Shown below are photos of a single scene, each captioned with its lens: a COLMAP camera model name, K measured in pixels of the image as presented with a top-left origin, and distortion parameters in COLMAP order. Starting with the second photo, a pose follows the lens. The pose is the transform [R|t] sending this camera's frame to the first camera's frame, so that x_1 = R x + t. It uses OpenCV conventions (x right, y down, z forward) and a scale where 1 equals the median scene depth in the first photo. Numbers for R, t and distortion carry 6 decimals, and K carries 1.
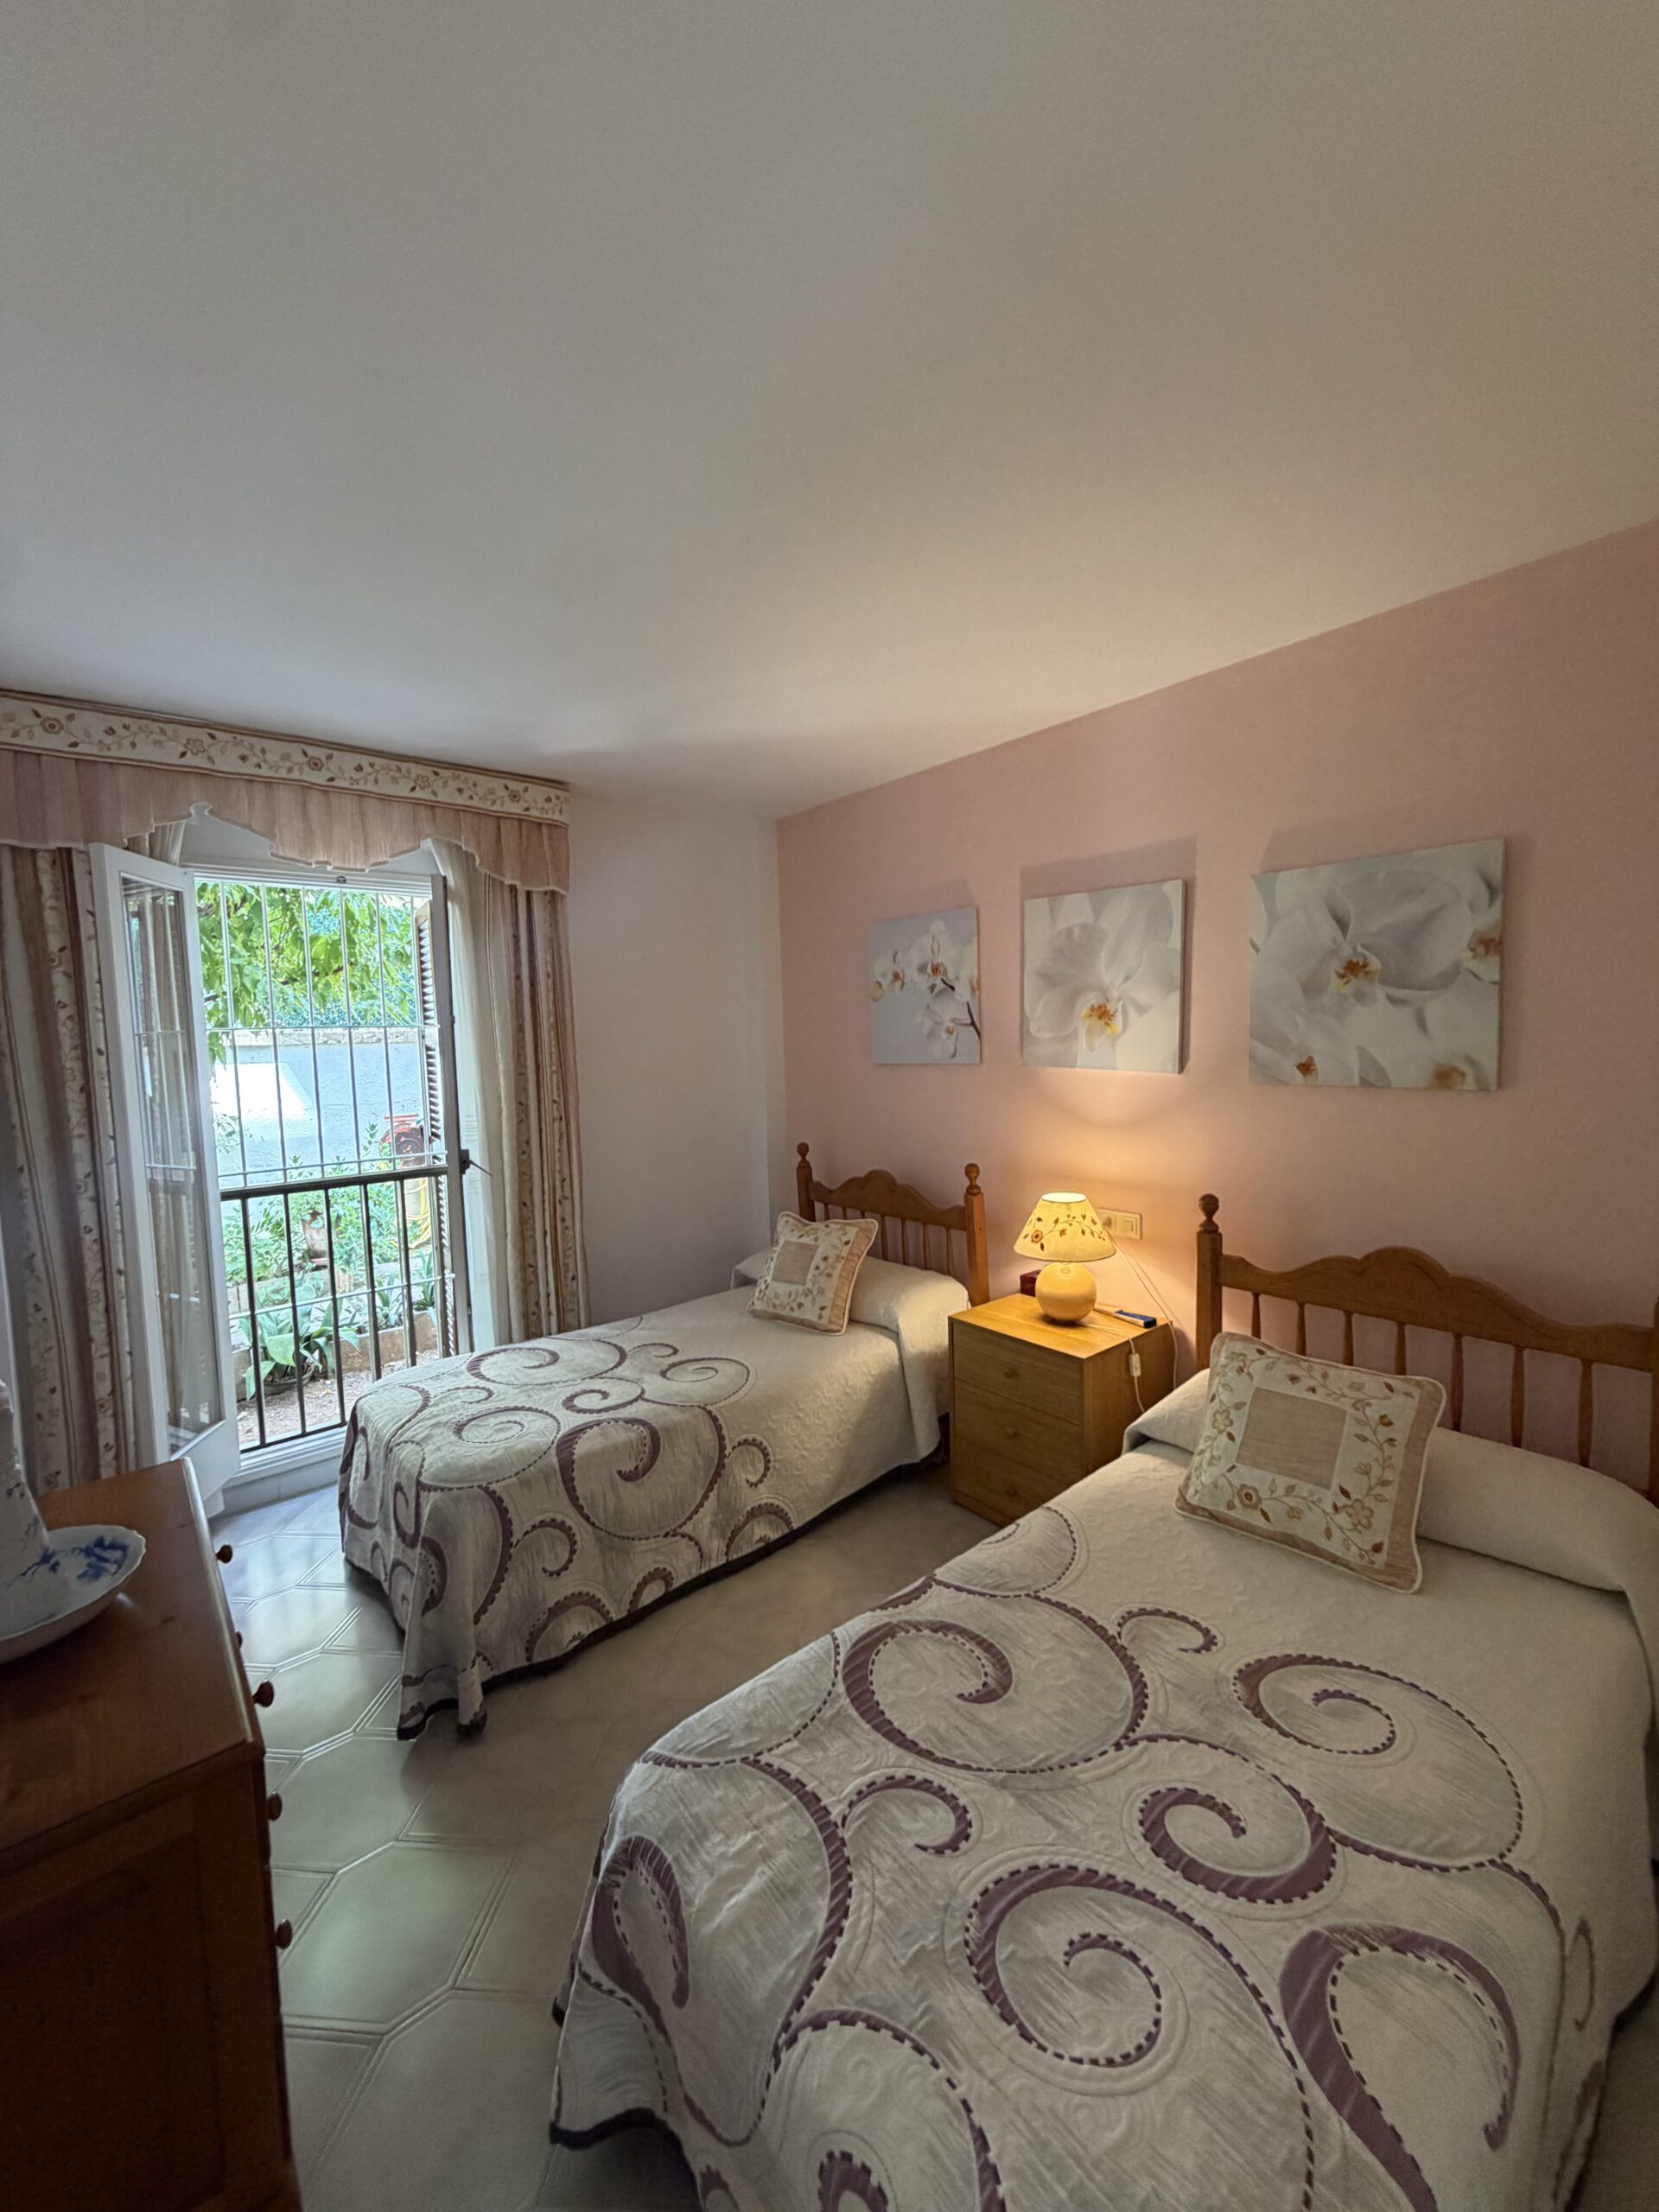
lens RADIAL K [[882.5, 0, 830.0], [0, 882.5, 1099.6], [0, 0, 1]] dist [0.000563, 0.000002]
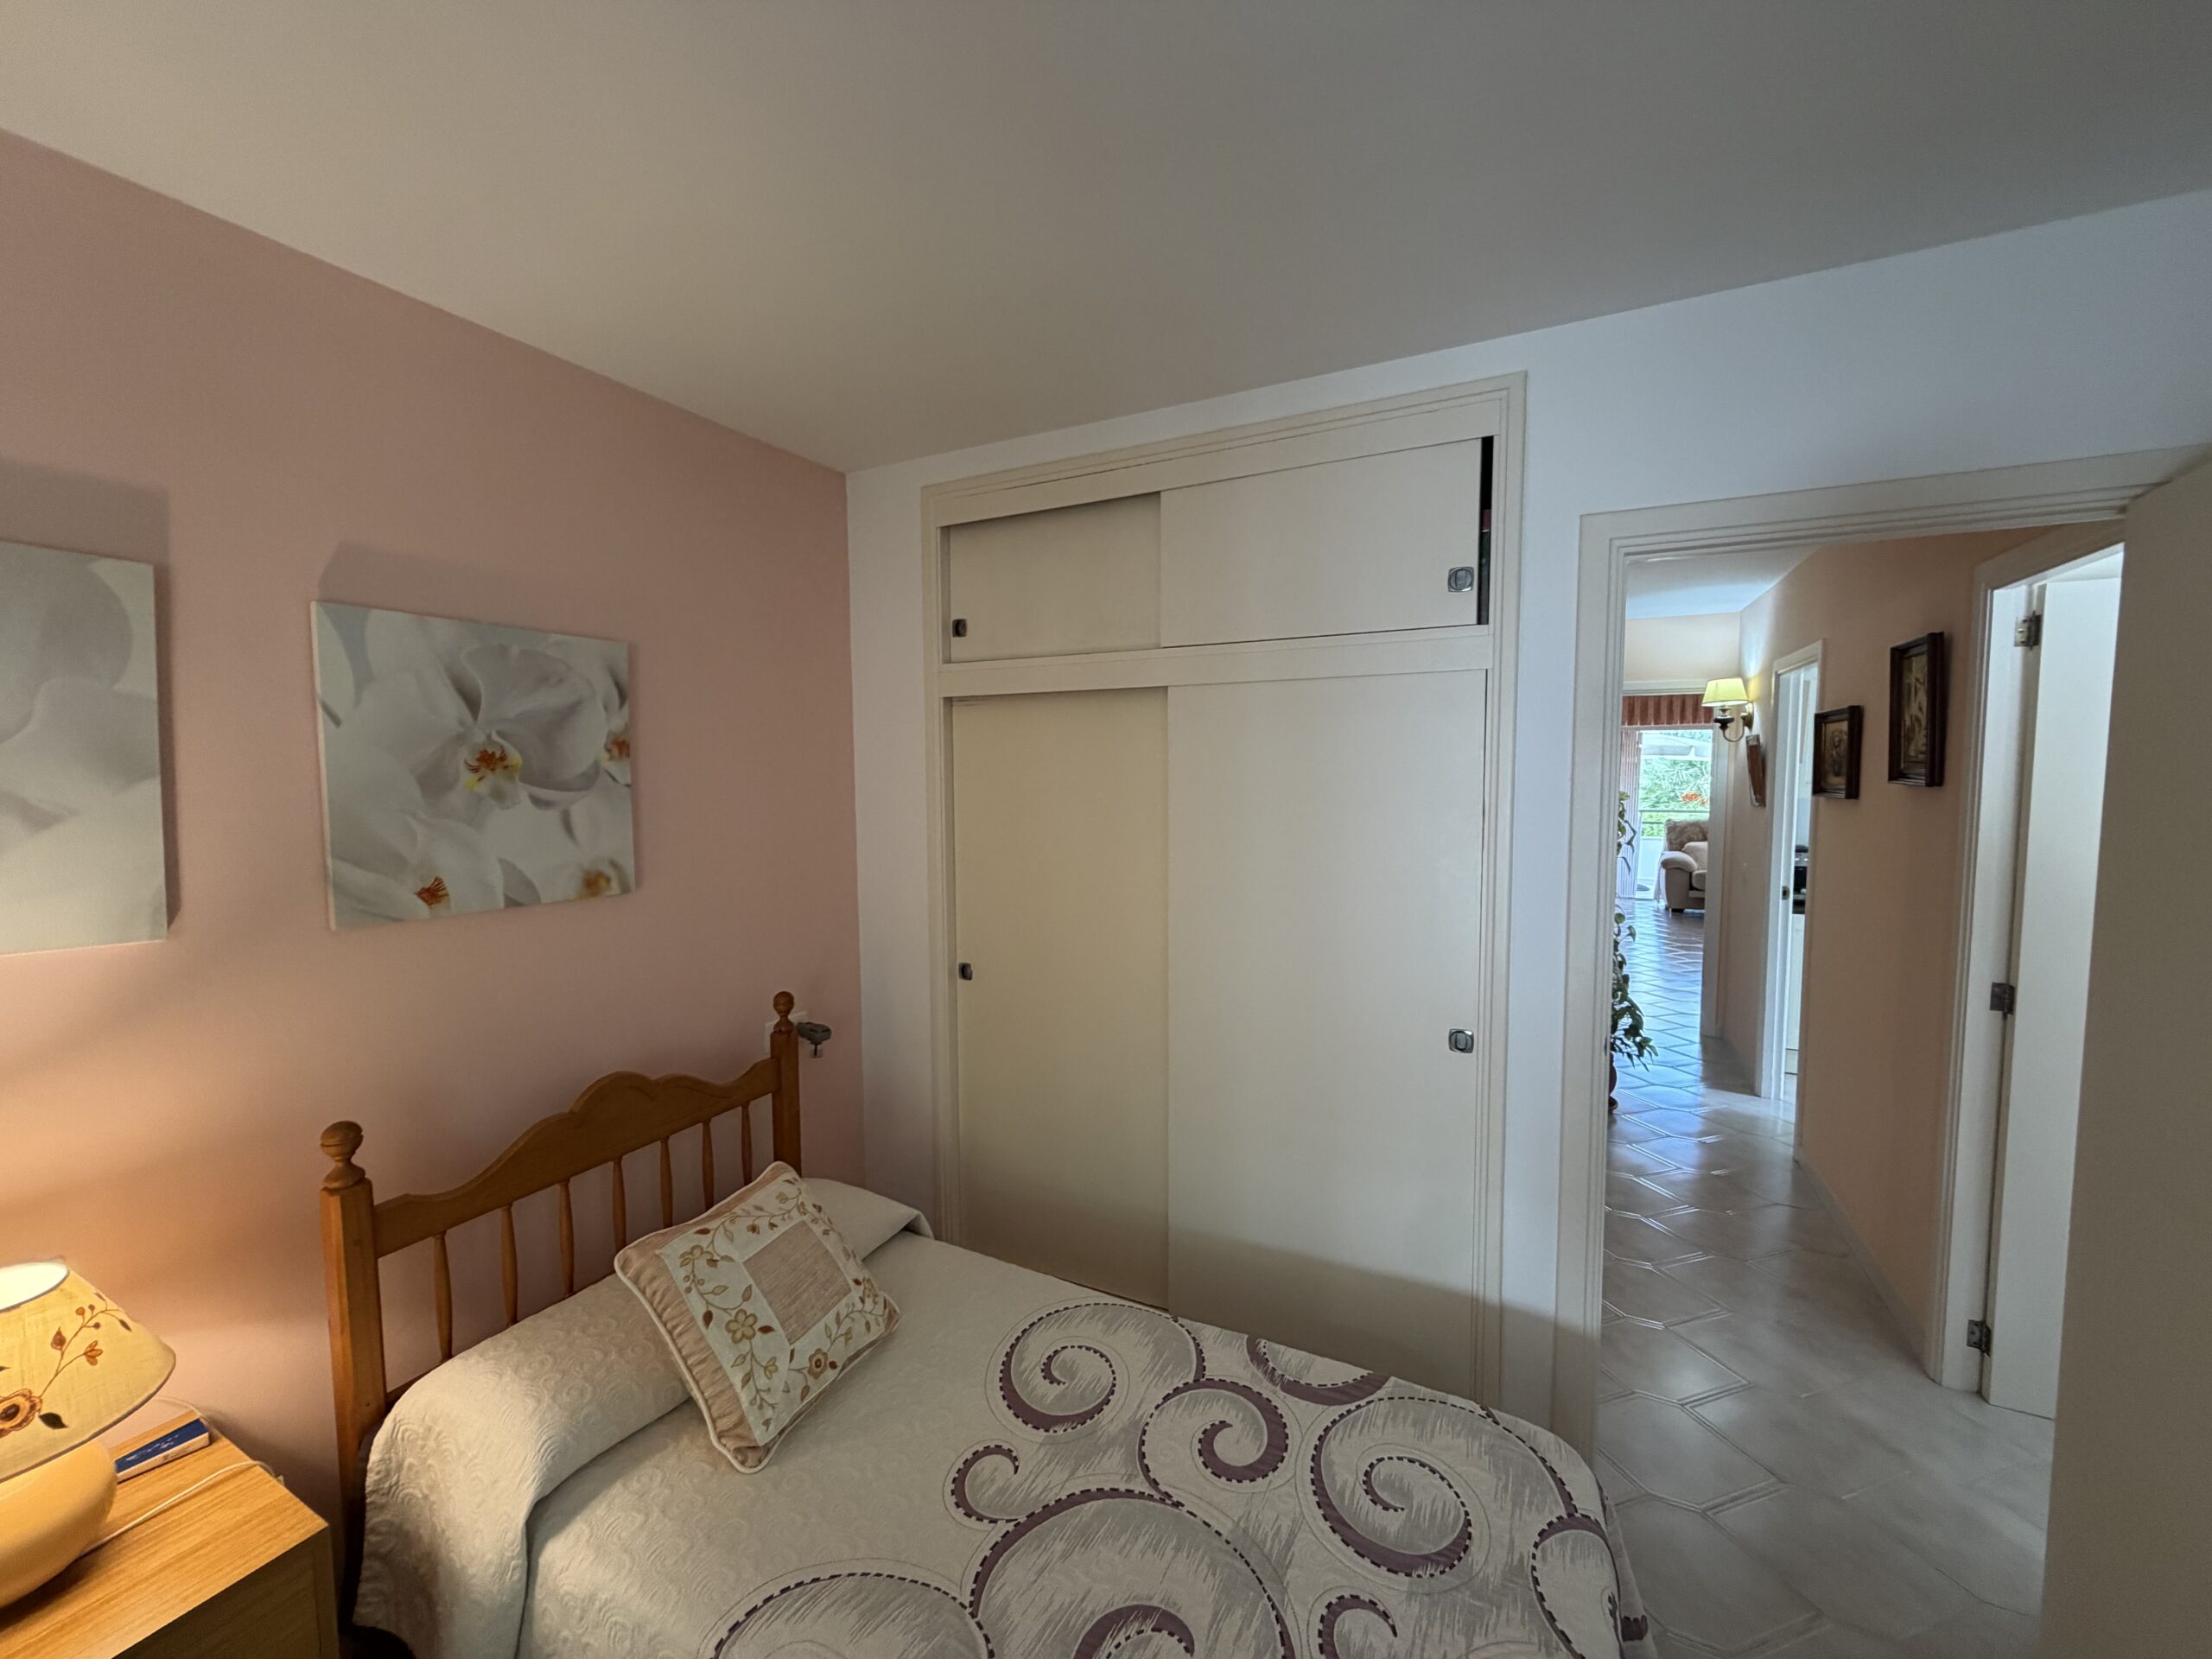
lens RADIAL K [[882.5, 0, 1094.4], [0, 882.5, 828.0], [0, 0, 1]] dist [0.000563, 0.000002]
pose [[-0.387038, -0.035253, 0.921390, -0.337370], [0.081695, 0.994028, 0.072349, -0.099904], [-0.918438, 0.103274, -0.381847, 0.795222]]
